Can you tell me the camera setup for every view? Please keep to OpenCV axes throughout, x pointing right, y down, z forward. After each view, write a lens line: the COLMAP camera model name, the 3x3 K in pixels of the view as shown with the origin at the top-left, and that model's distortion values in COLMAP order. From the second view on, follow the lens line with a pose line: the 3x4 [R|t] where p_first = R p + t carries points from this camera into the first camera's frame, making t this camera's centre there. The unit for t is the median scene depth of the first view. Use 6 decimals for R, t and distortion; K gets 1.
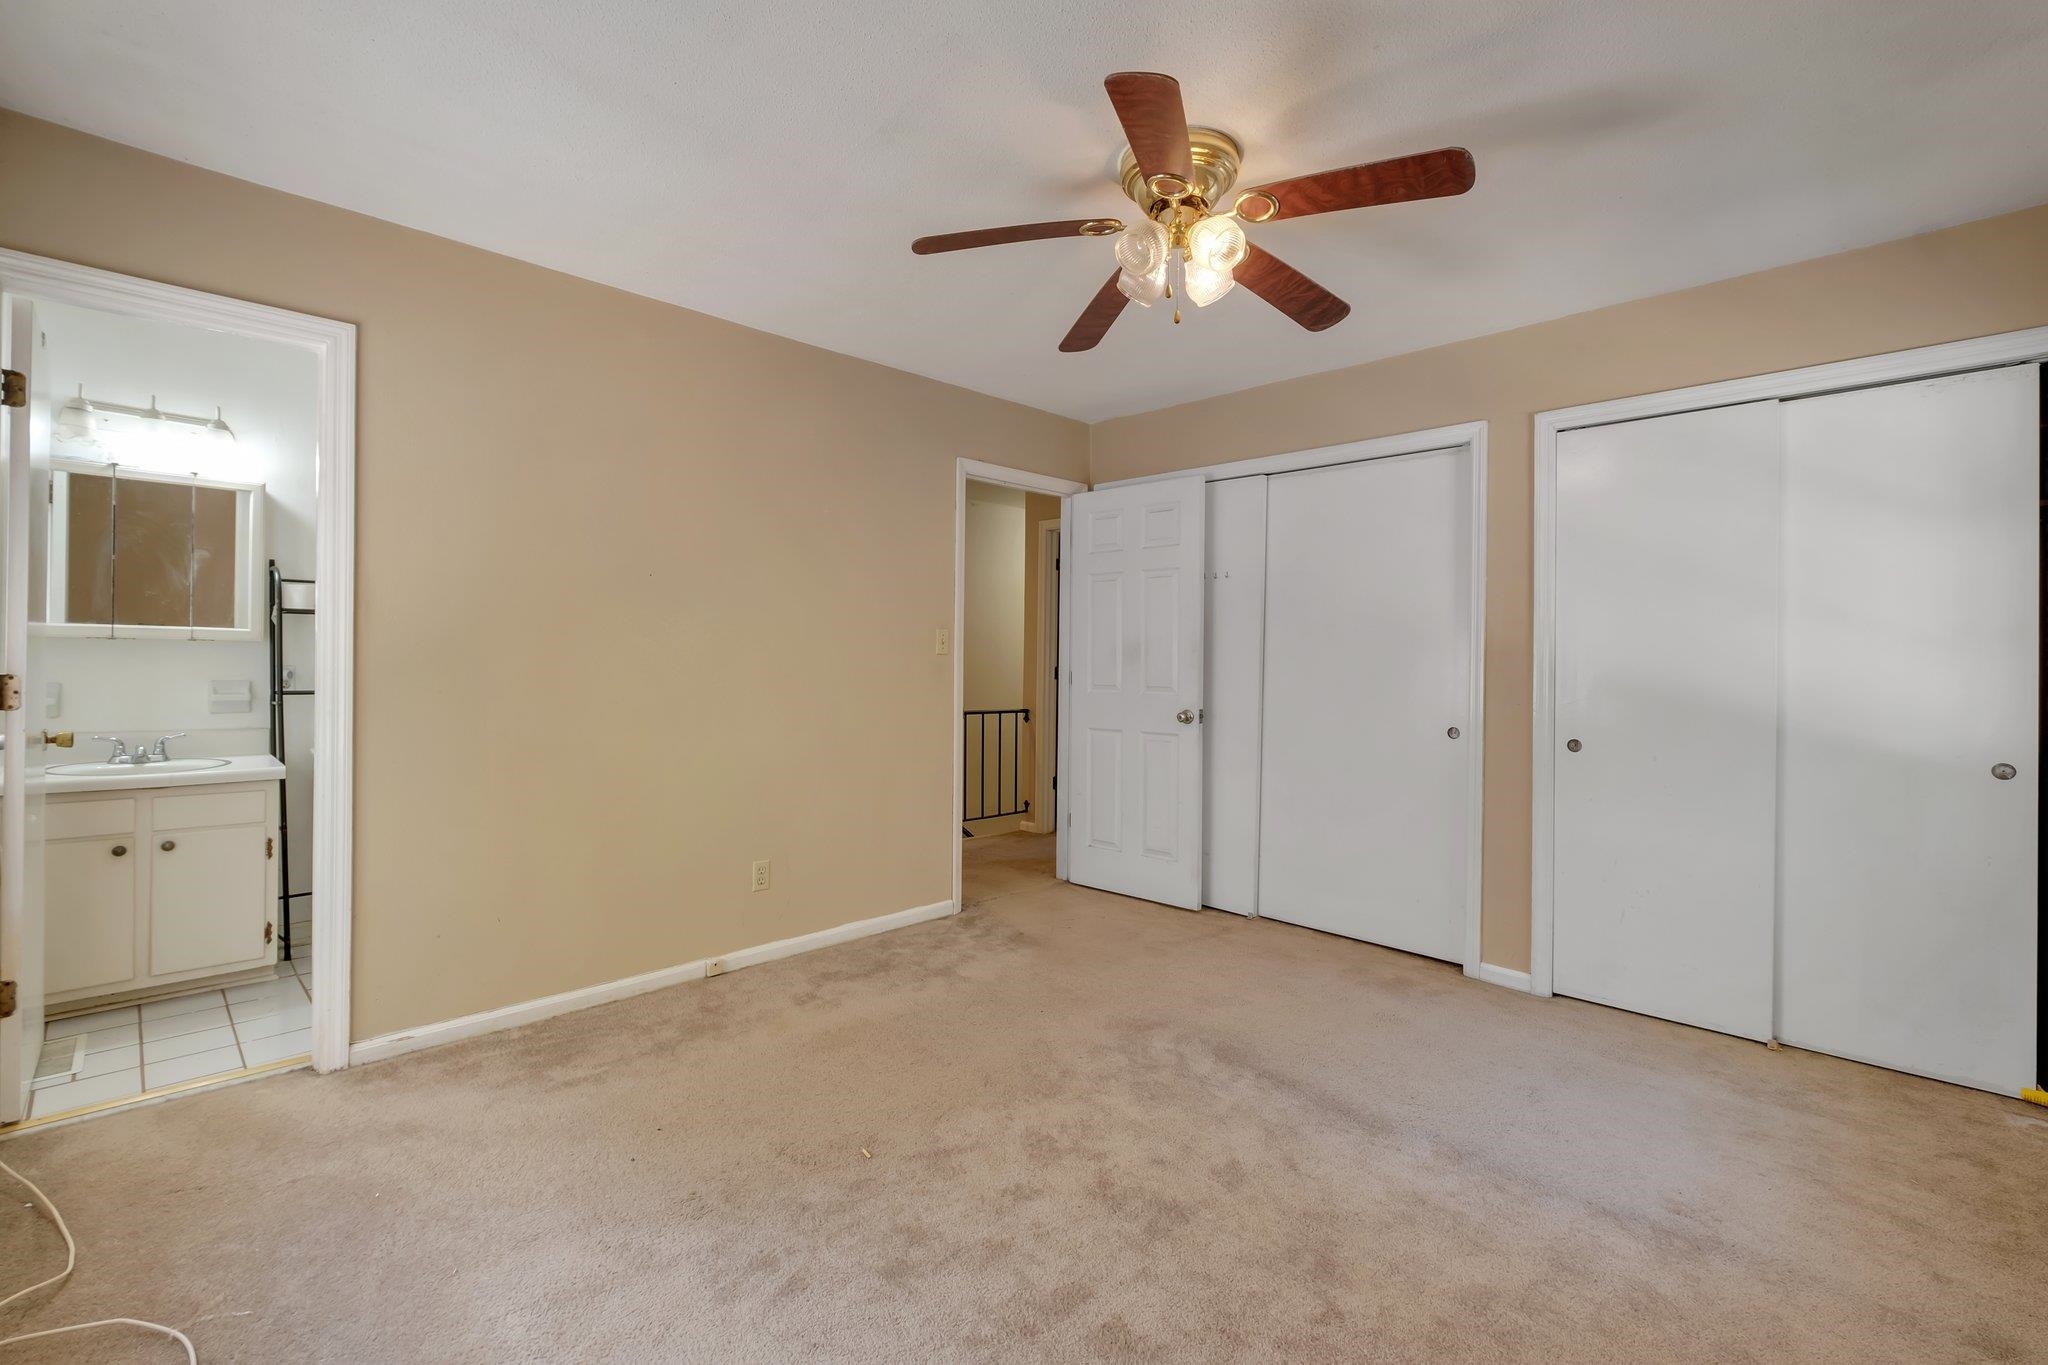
lens RADIAL K [[886.6, 0, 1026.7], [0, 886.6, 663.7], [0, 0, 1]] dist [-0.002990, 0.000784]
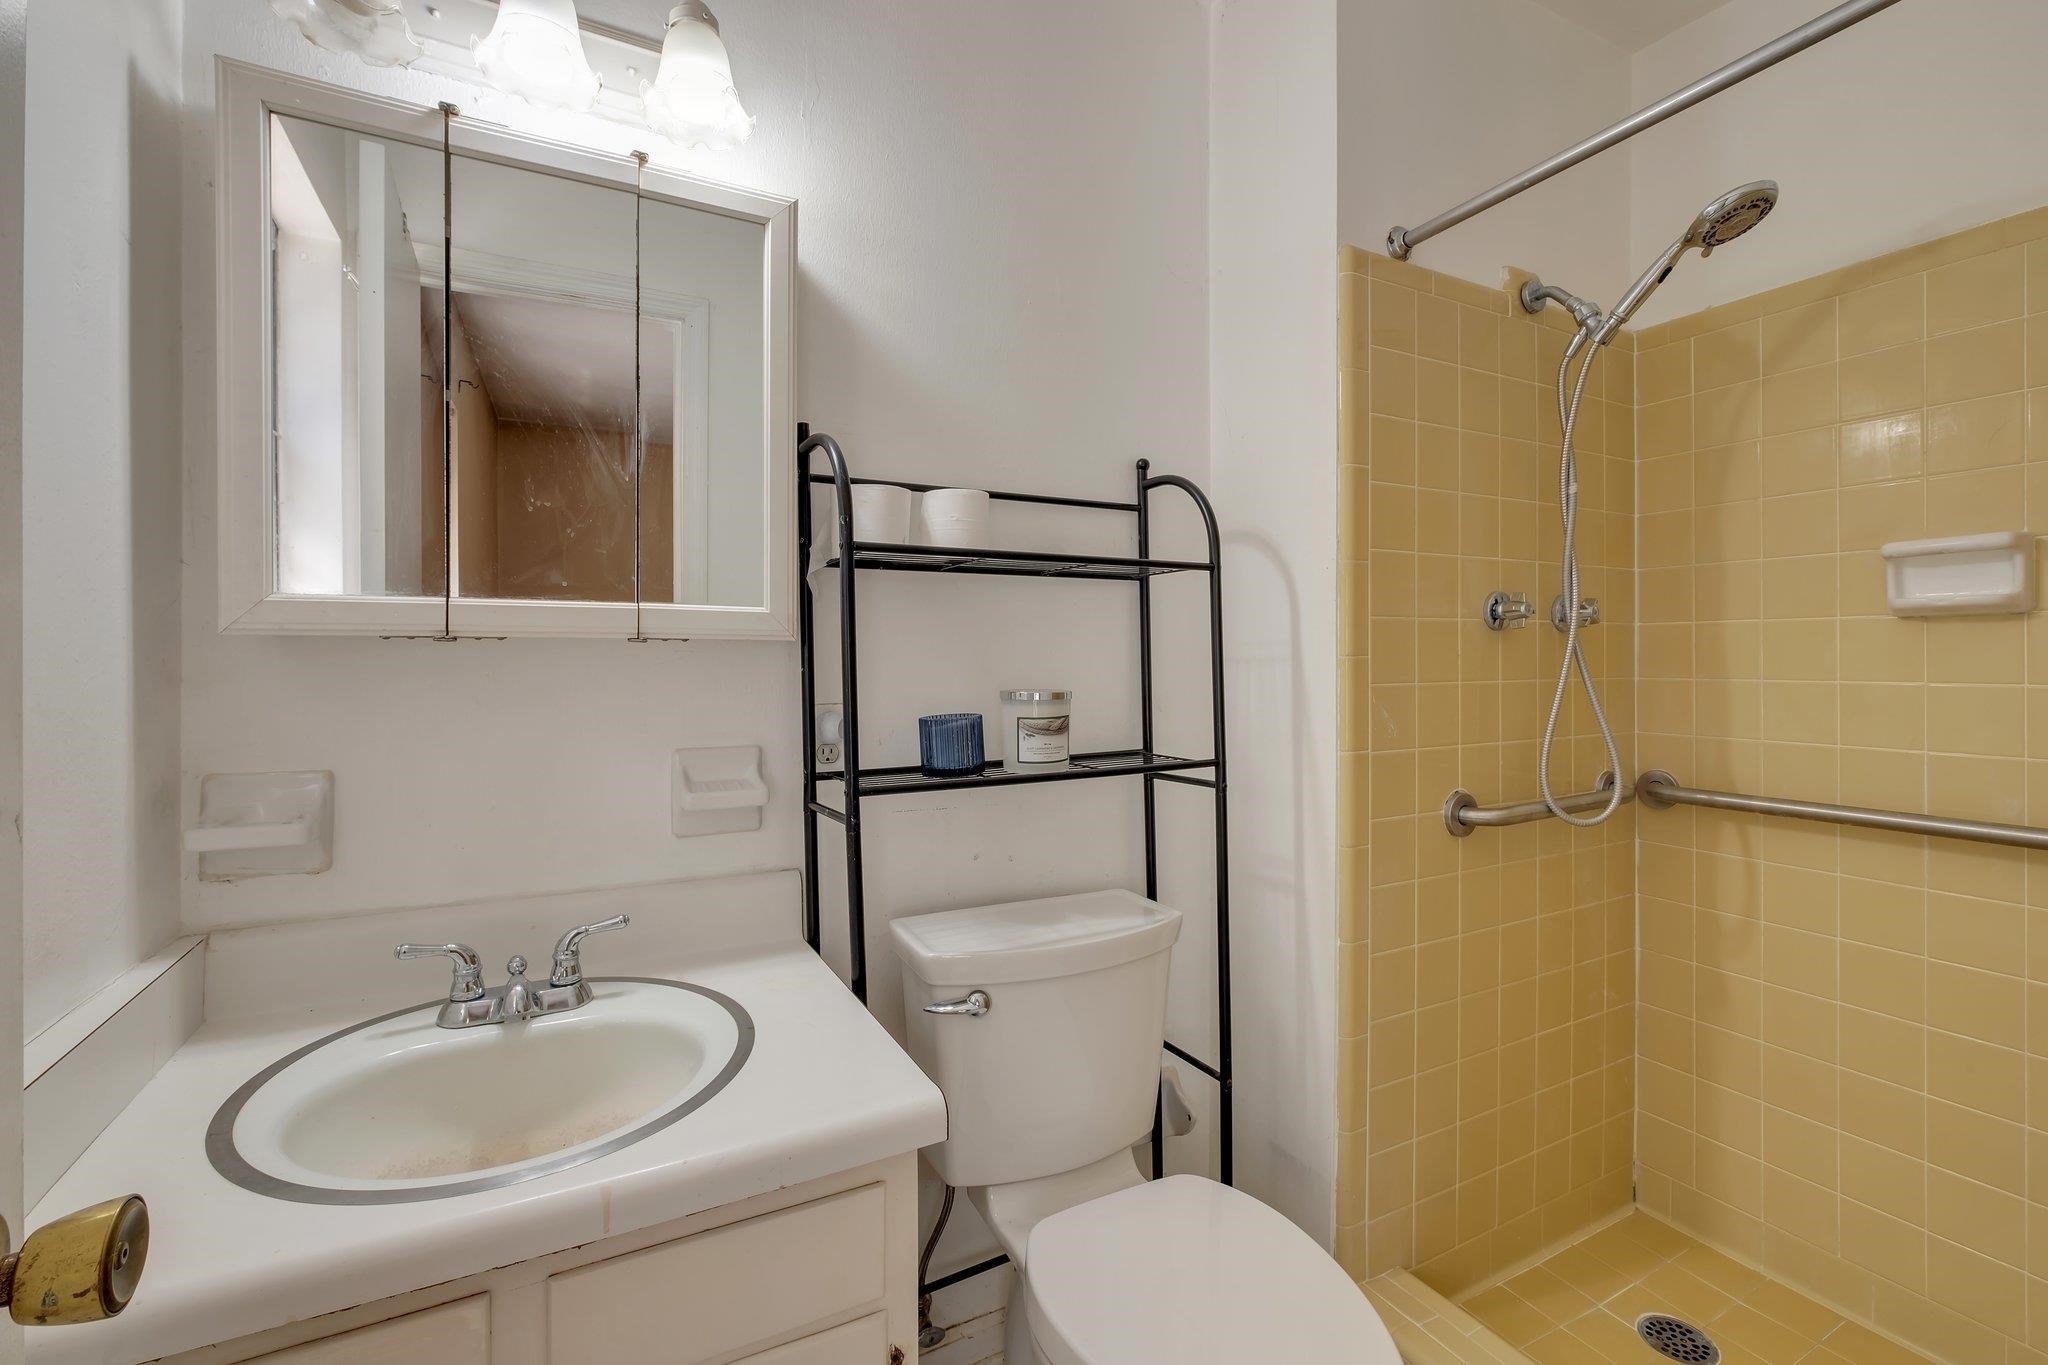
lens RADIAL K [[886.6, 0, 1026.7], [0, 886.6, 663.7], [0, 0, 1]] dist [-0.002990, 0.000784]
pose [[0.958754, -0.006296, -0.284168, -0.681439], [0.008084, 0.999954, 0.005121, -0.017842], [0.284123, -0.007207, 0.958761, 0.692228]]
